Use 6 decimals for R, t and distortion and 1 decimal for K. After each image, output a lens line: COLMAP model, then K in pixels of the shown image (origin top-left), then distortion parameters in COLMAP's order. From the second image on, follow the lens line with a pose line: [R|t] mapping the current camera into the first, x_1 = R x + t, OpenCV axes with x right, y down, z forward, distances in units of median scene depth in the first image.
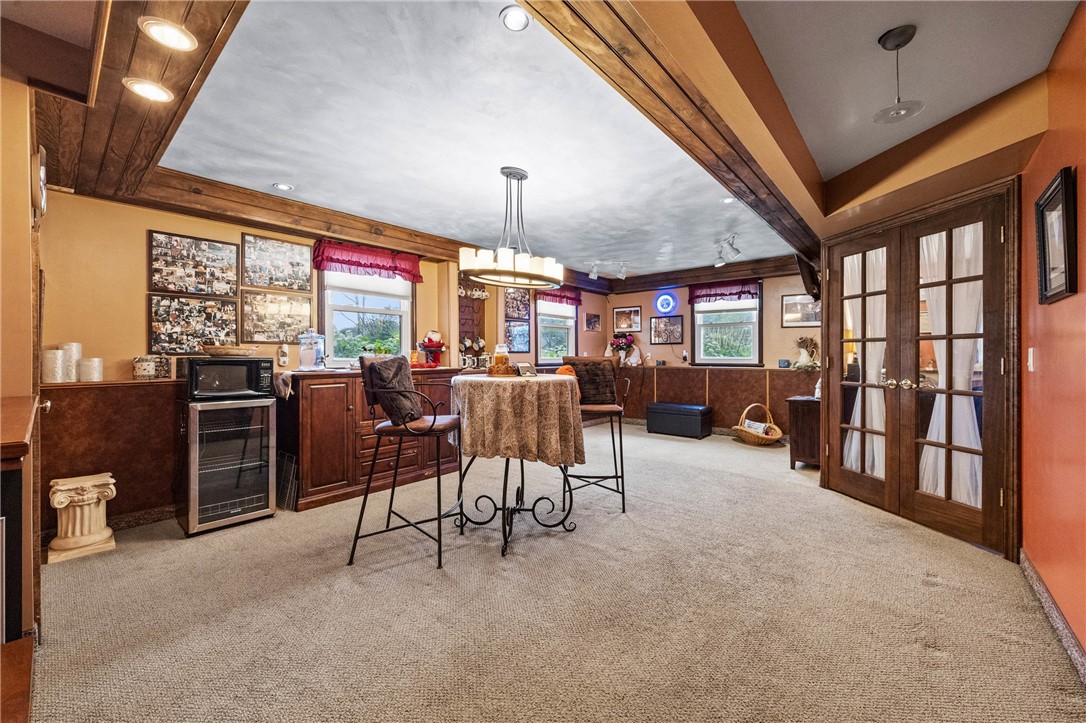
lens RADIAL K [[426.7, 0, 542.7], [0, 426.7, 357.1], [0, 0, 1]] dist [-0.001441, -0.000148]
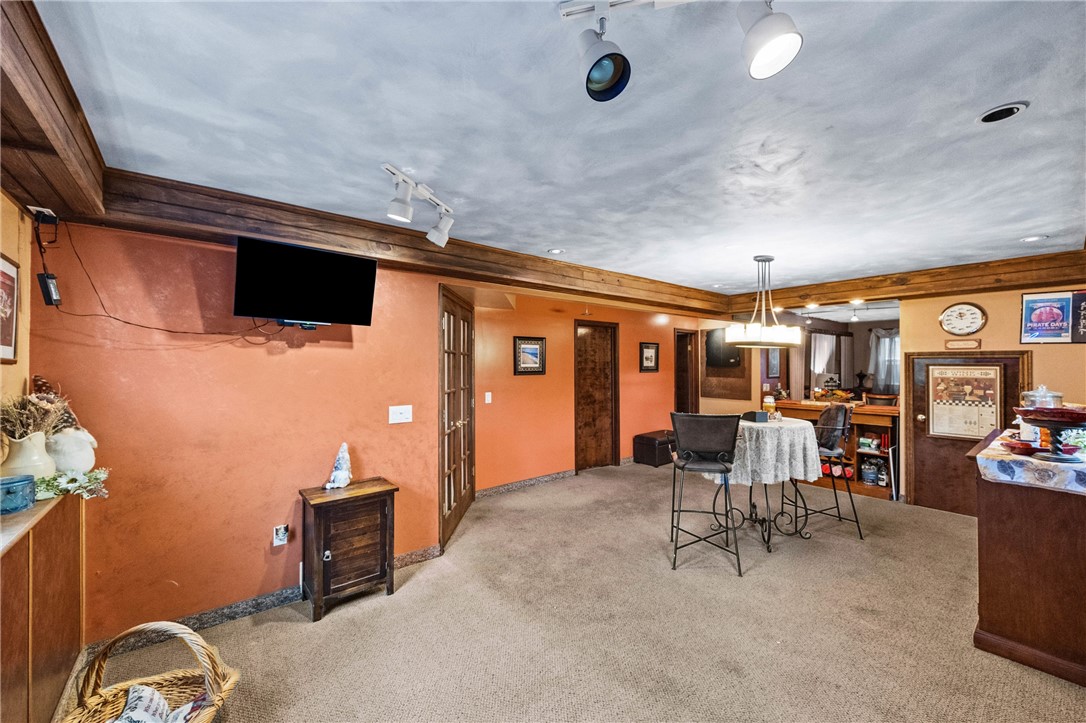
lens RADIAL K [[426.7, 0, 544.9], [0, 426.7, 361.9], [0, 0, 1]] dist [-0.001441, -0.000148]
pose [[-0.984680, 0.002367, 0.174357, 0.297636], [0.000401, 0.999936, -0.011306, -0.100303], [-0.174372, -0.011063, -0.984618, 2.003607]]
